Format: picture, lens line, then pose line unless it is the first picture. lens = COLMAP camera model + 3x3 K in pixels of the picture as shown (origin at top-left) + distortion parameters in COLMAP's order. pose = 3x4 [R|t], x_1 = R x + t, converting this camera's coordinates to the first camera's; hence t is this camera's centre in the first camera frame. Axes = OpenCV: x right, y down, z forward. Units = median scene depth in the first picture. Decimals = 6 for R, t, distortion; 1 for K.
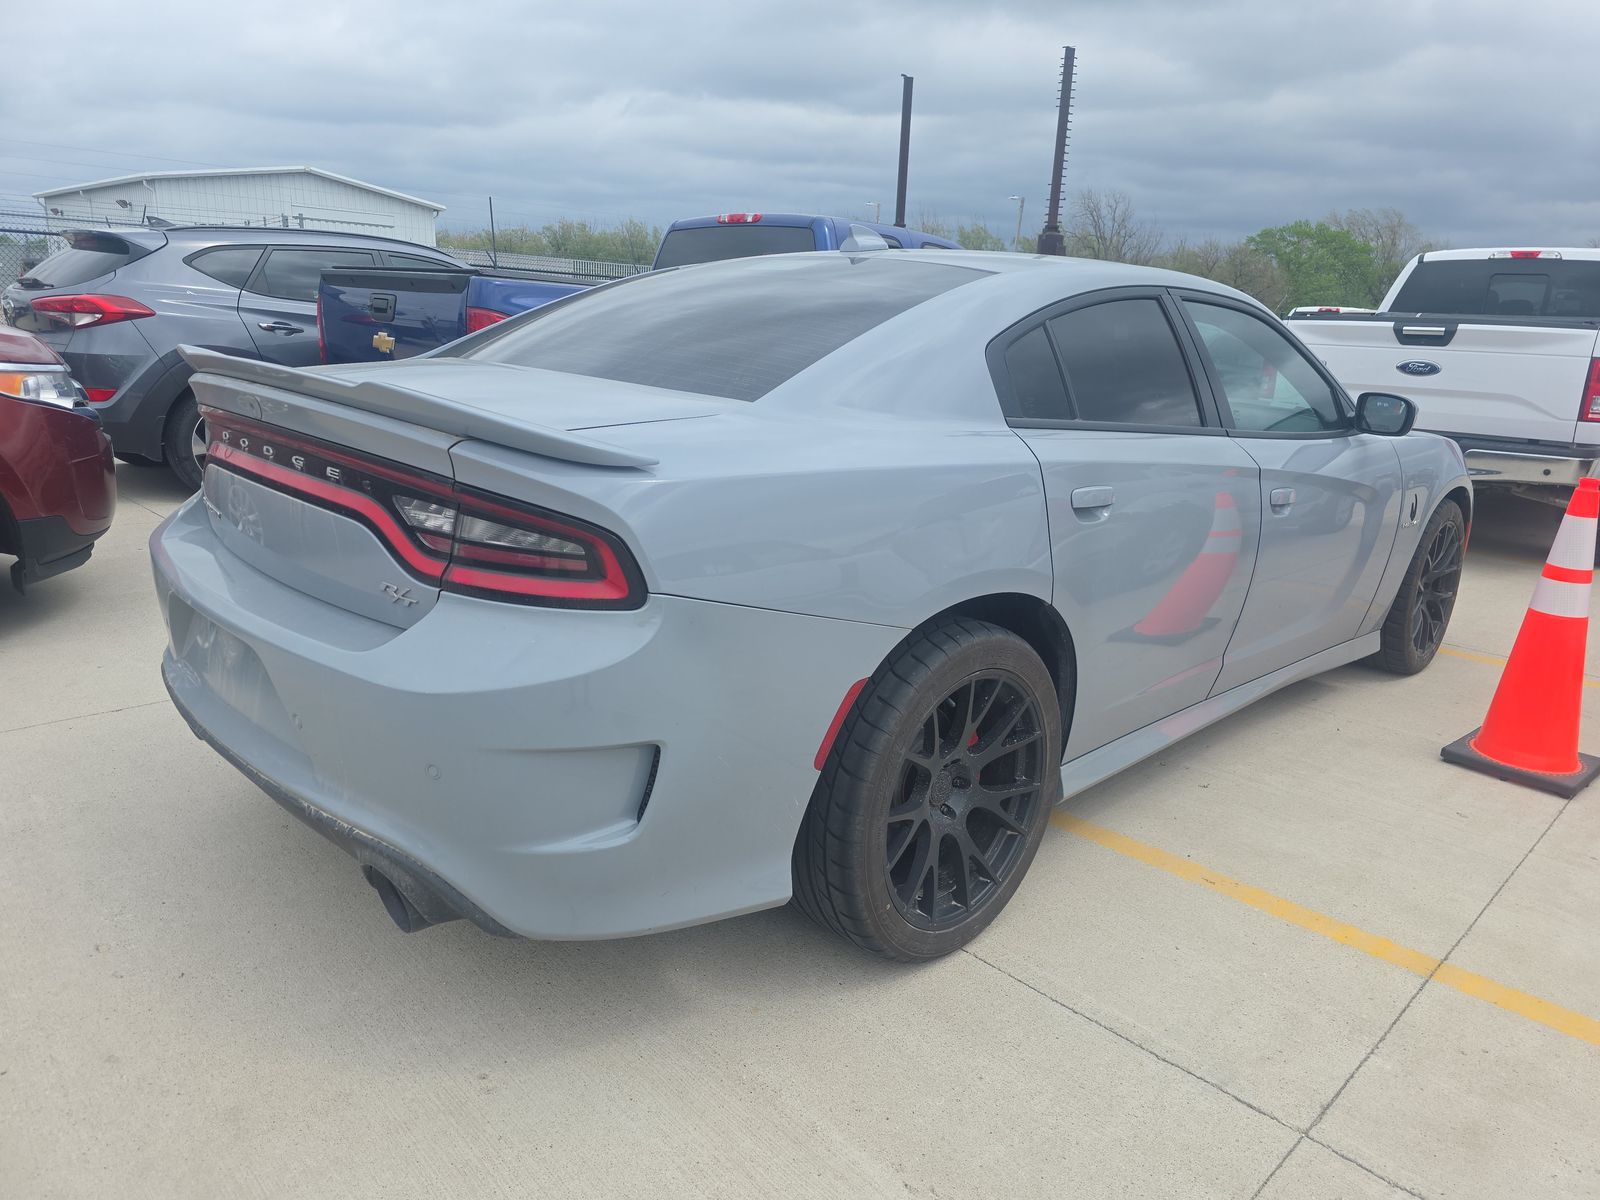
lens RADIAL K [[1073.0, 0, 800.0], [0, 1073.0, 600.0], [0, 0, 1]] dist [0.053441, -0.053849]
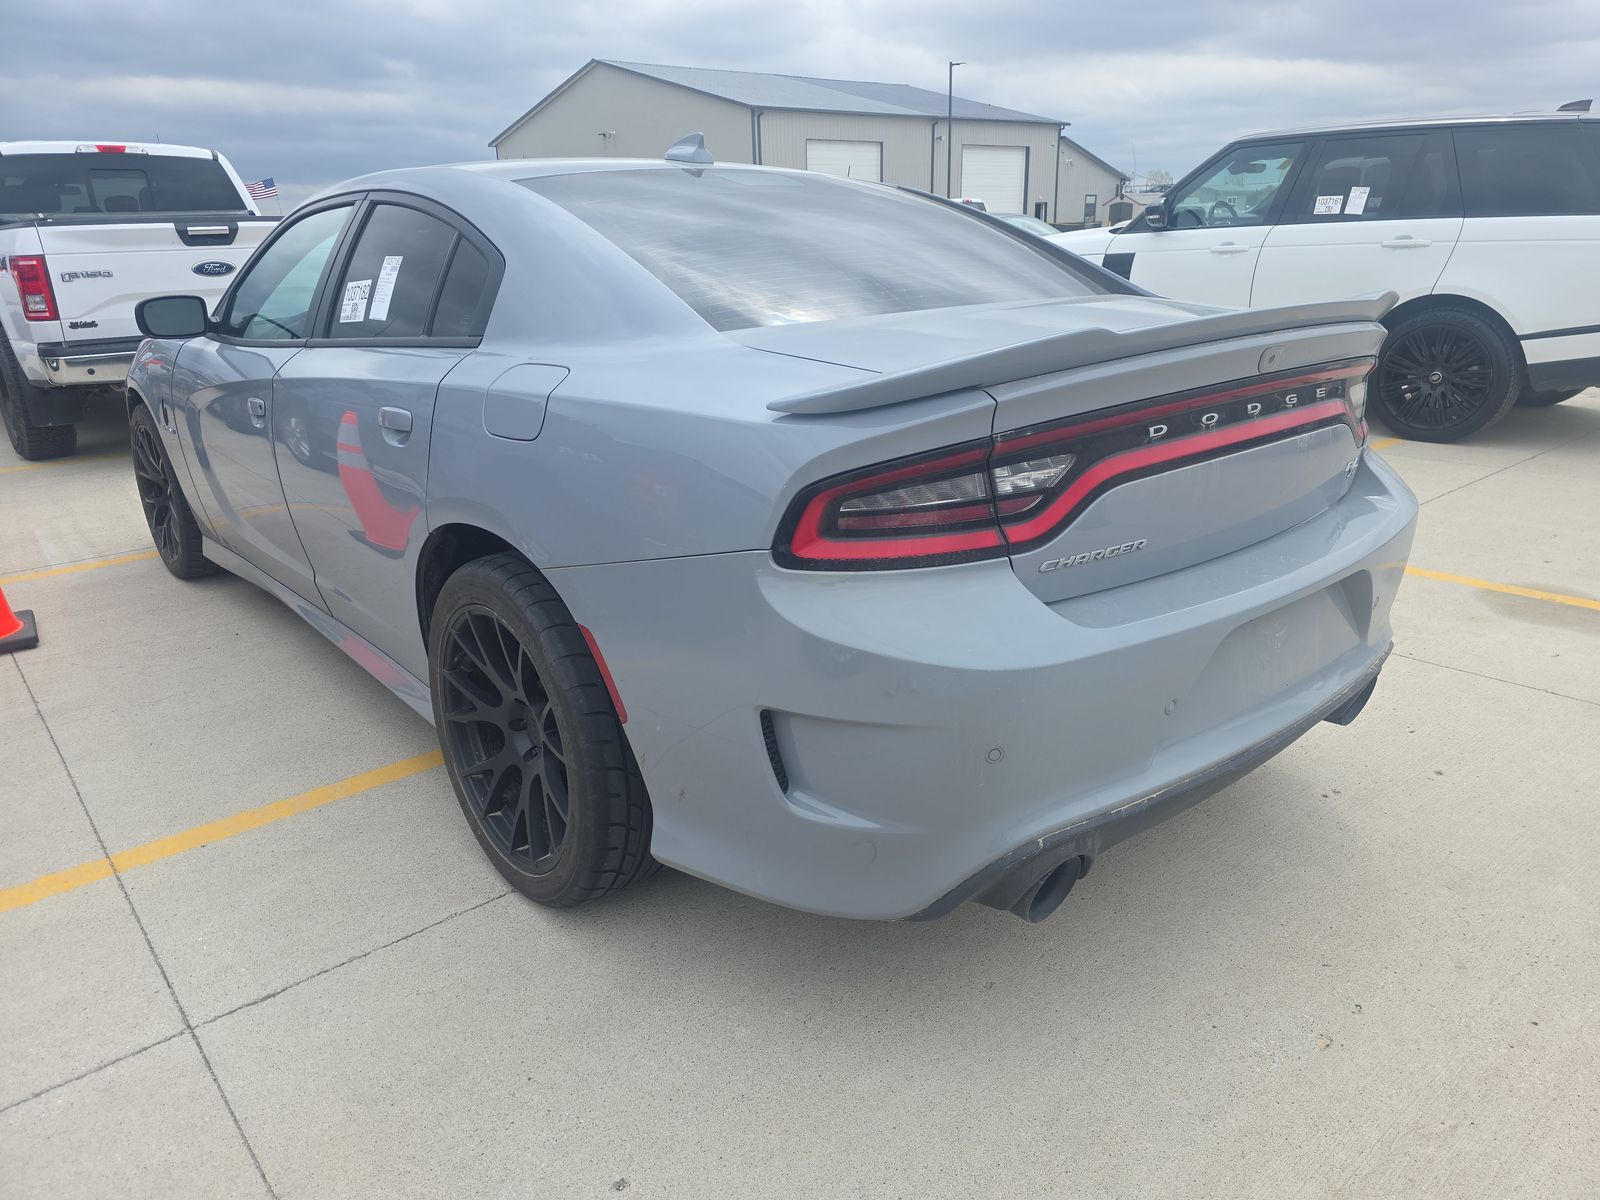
lens RADIAL K [[1105.4, 0, 800.0], [0, 1105.4, 600.0], [0, 0, 1]] dist [0.005938, 0.003006]
pose [[0.061112, -0.362364, 0.930031, -0.390492], [0.281631, 0.900173, 0.332225, -0.108791], [-0.957575, 0.241622, 0.157064, 0.344269]]
